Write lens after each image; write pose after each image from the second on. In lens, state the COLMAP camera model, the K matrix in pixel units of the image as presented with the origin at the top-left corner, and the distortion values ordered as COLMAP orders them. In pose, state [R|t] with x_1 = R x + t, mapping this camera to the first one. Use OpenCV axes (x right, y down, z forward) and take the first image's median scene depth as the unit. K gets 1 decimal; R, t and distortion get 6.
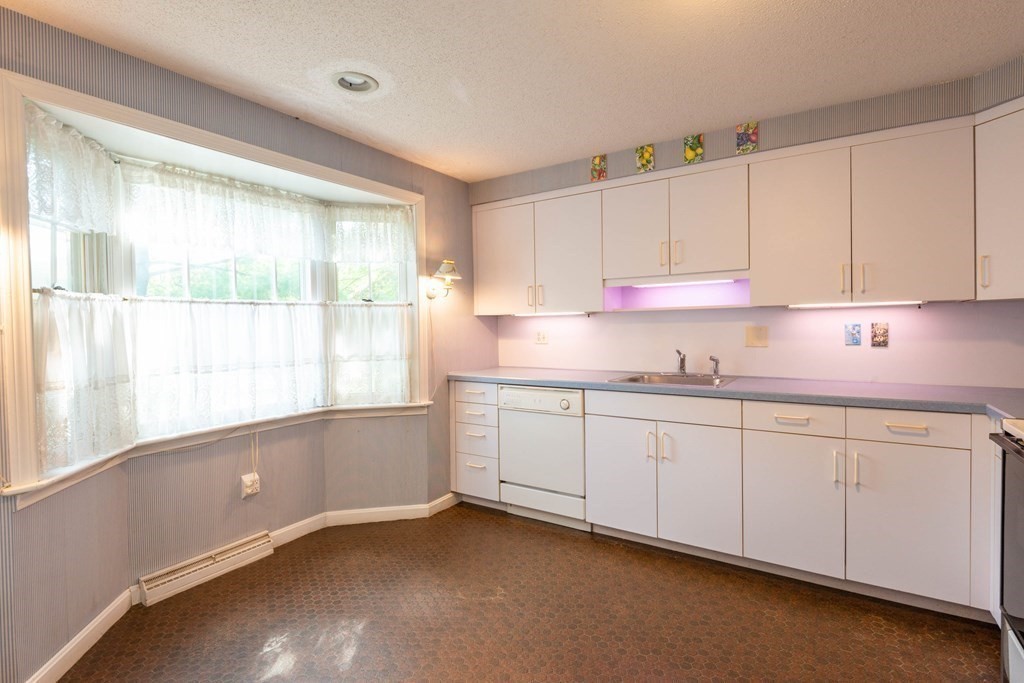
lens RADIAL K [[492.3, 0, 505.0], [0, 492.3, 336.3], [0, 0, 1]] dist [-0.006756, -0.003948]
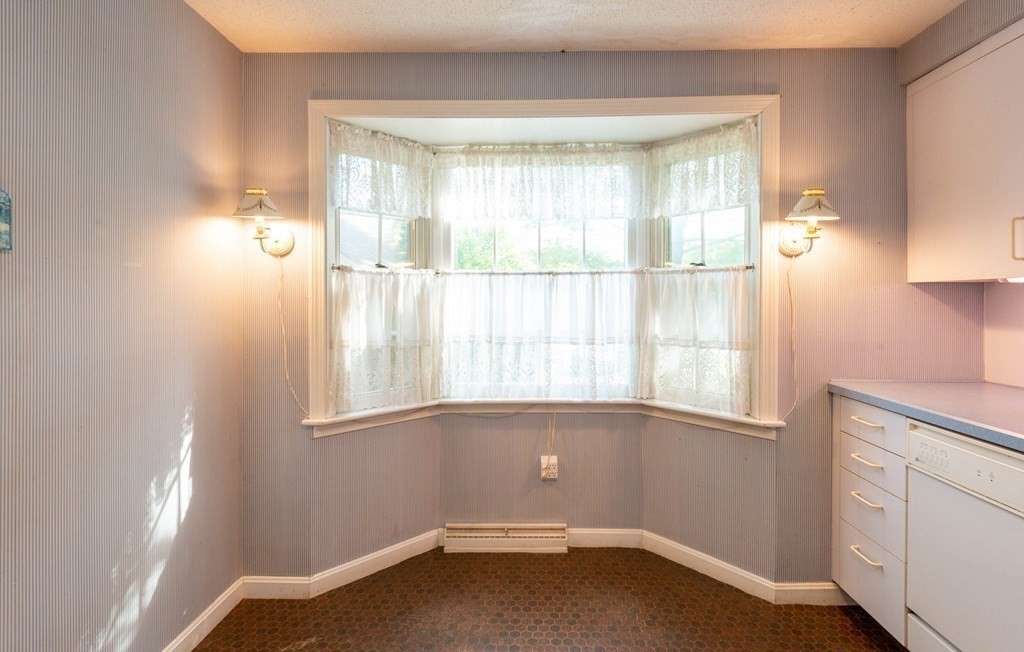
lens RADIAL K [[488.2, 0, 520.3], [0, 488.2, 302.9], [0, 0, 1]] dist [0.009550, -0.003547]
pose [[0.531325, 0.019024, -0.846954, 0.222032], [-0.027560, 0.999607, 0.005163, -0.013593], [0.846720, 0.020599, 0.531641, 0.435333]]
